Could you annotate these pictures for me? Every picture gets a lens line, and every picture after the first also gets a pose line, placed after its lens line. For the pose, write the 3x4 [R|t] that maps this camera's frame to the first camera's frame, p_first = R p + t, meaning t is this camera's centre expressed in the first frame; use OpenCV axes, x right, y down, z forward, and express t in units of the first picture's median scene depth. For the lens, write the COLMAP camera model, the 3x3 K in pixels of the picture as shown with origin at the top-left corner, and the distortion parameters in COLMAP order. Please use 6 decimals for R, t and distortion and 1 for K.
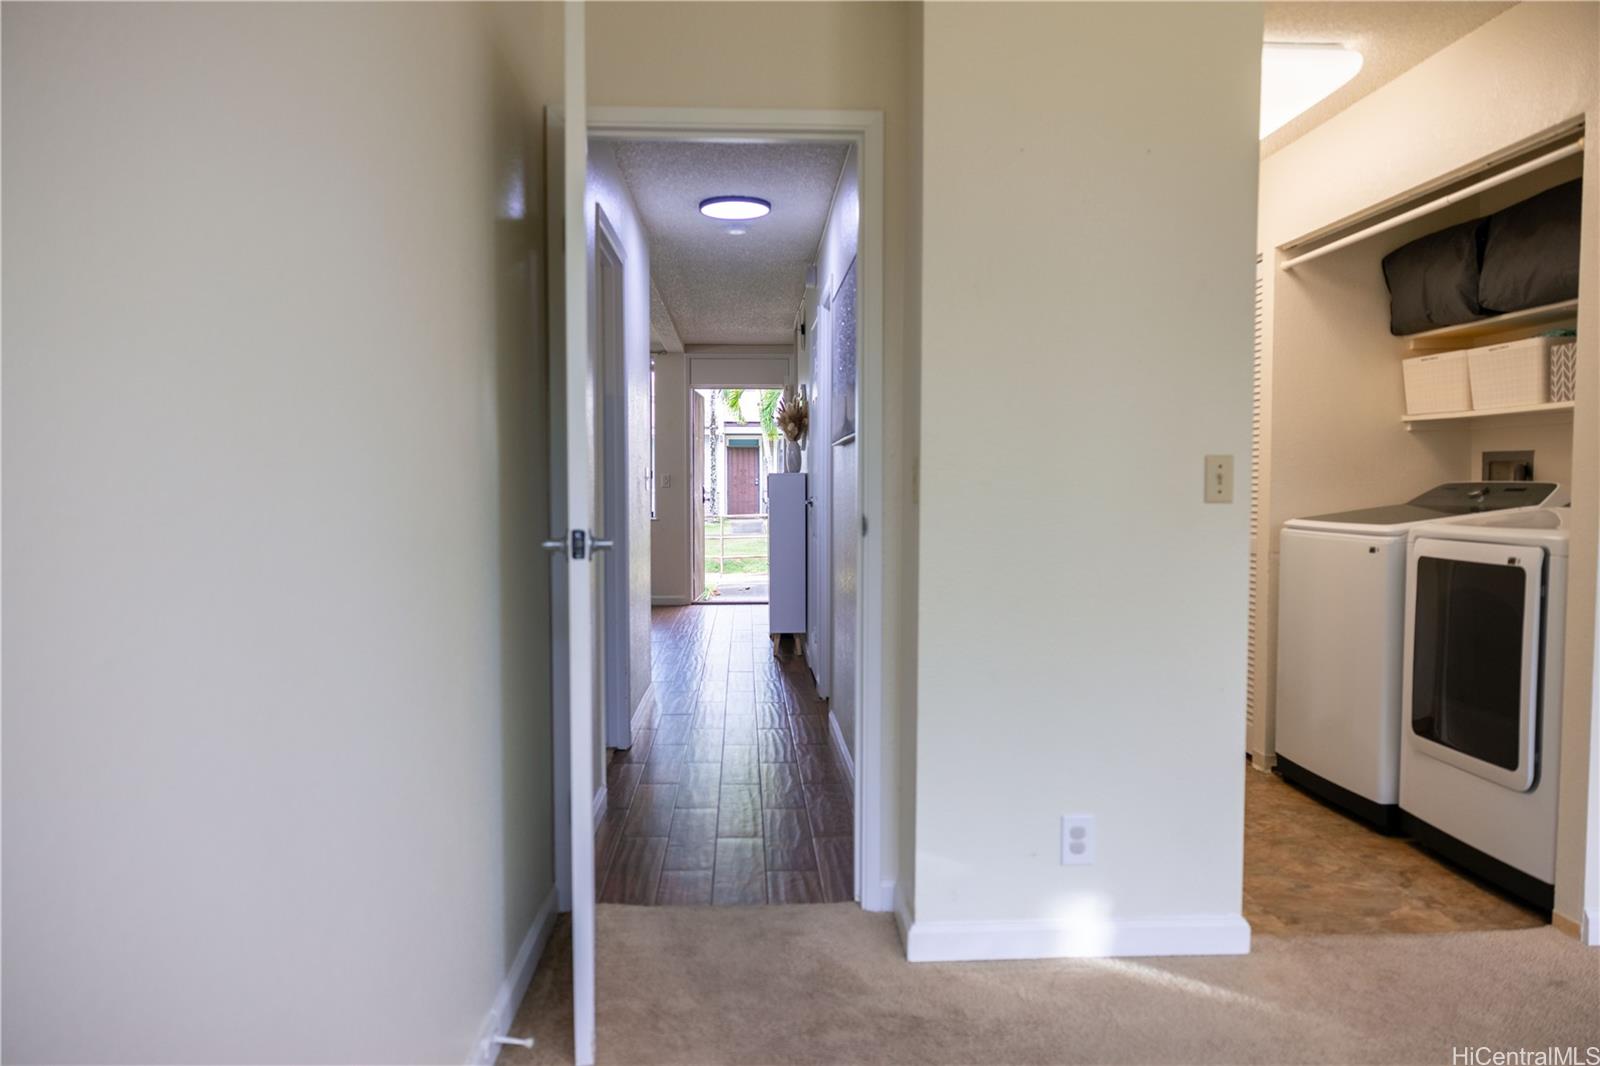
lens RADIAL K [[1073.9, 0, 786.3], [0, 1073.9, 538.2], [0, 0, 1]] dist [0.001412, -0.003799]
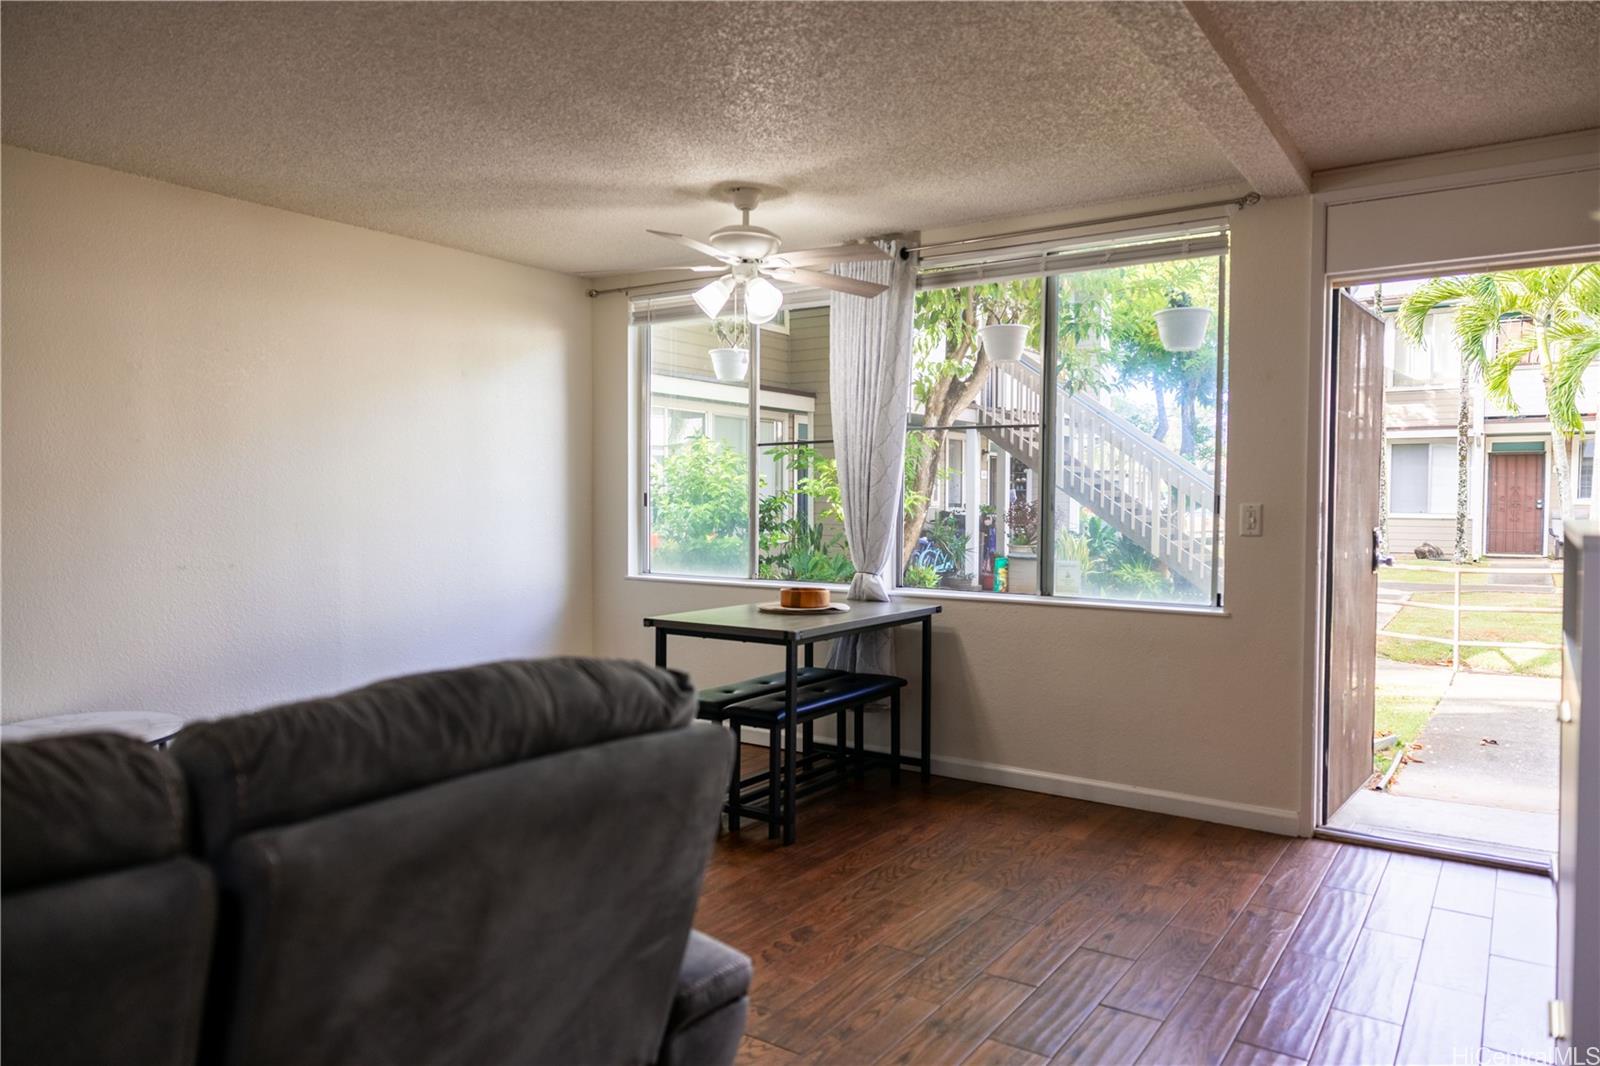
lens RADIAL K [[1073.9, 0, 794.2], [0, 1073.9, 529.6], [0, 0, 1]] dist [0.001412, -0.003799]
pose [[0.804508, 0.019209, -0.593632, -0.003915], [-0.033486, 0.999354, -0.013044, -0.013134], [0.592998, 0.030372, 0.804631, 0.196702]]
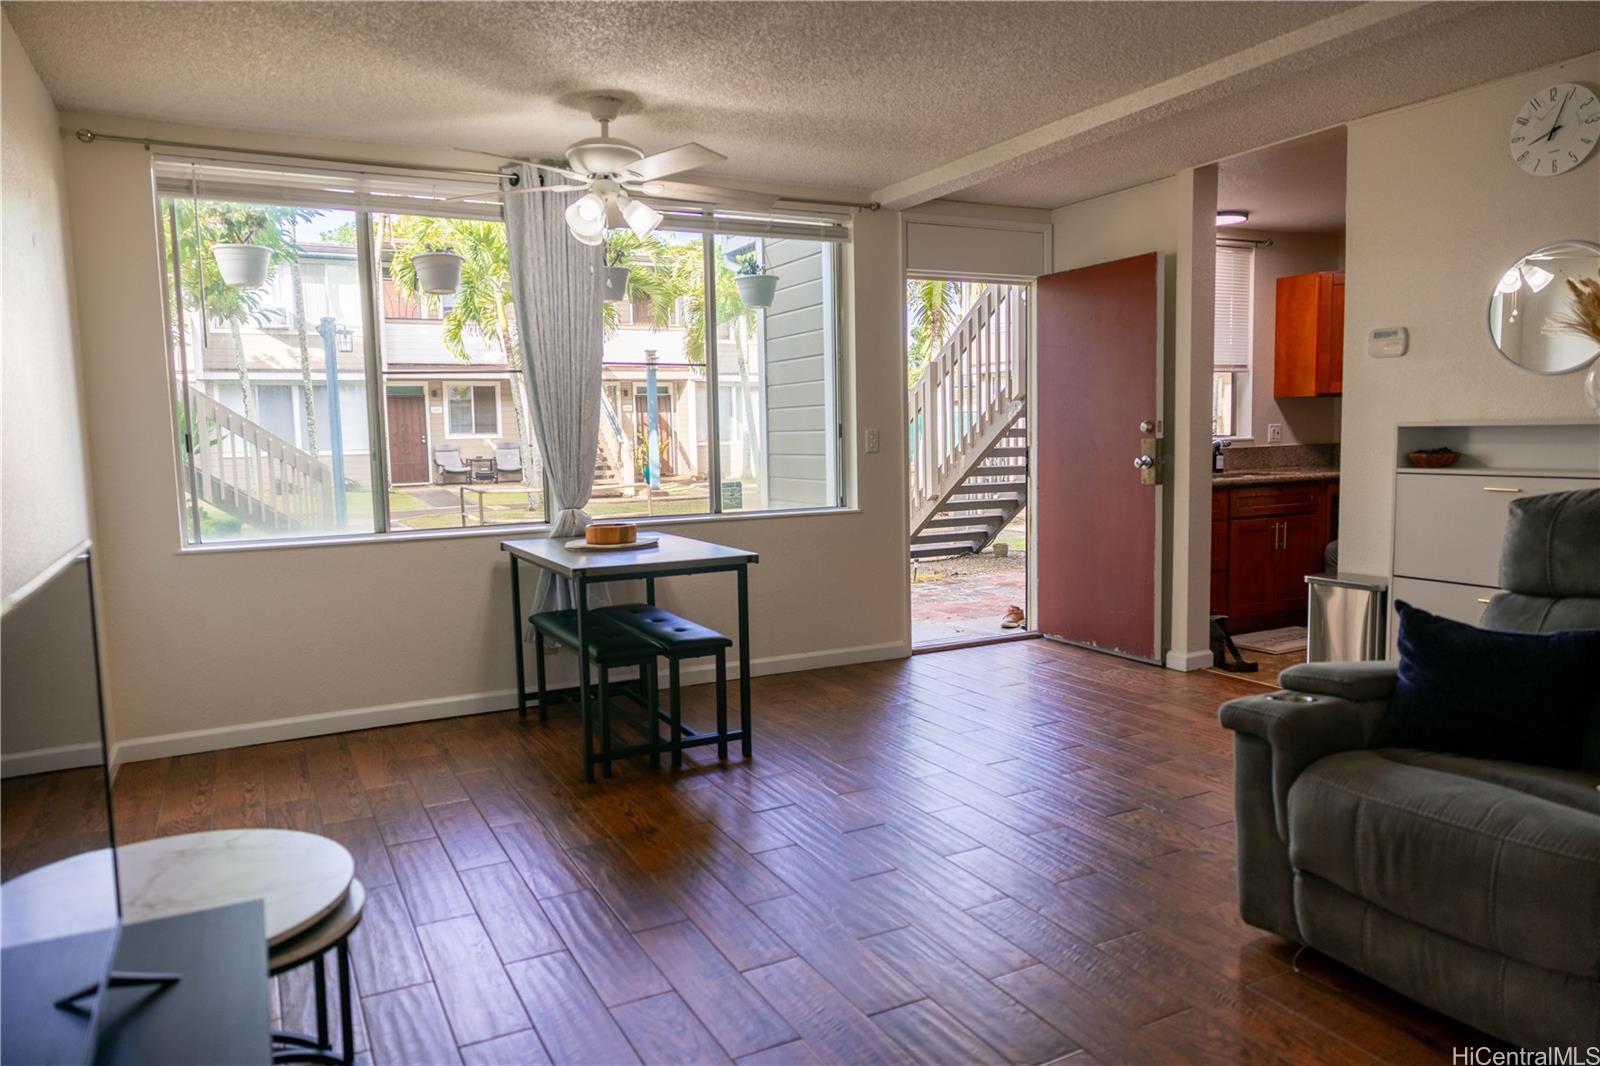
lens RADIAL K [[1073.9, 0, 791.5], [0, 1073.9, 534.6], [0, 0, 1]] dist [0.001412, -0.003799]
pose [[0.906043, -0.060231, 0.418876, -0.132423], [0.042760, 0.997784, 0.050981, -0.011937], [-0.421019, -0.028280, 0.906611, 0.174496]]
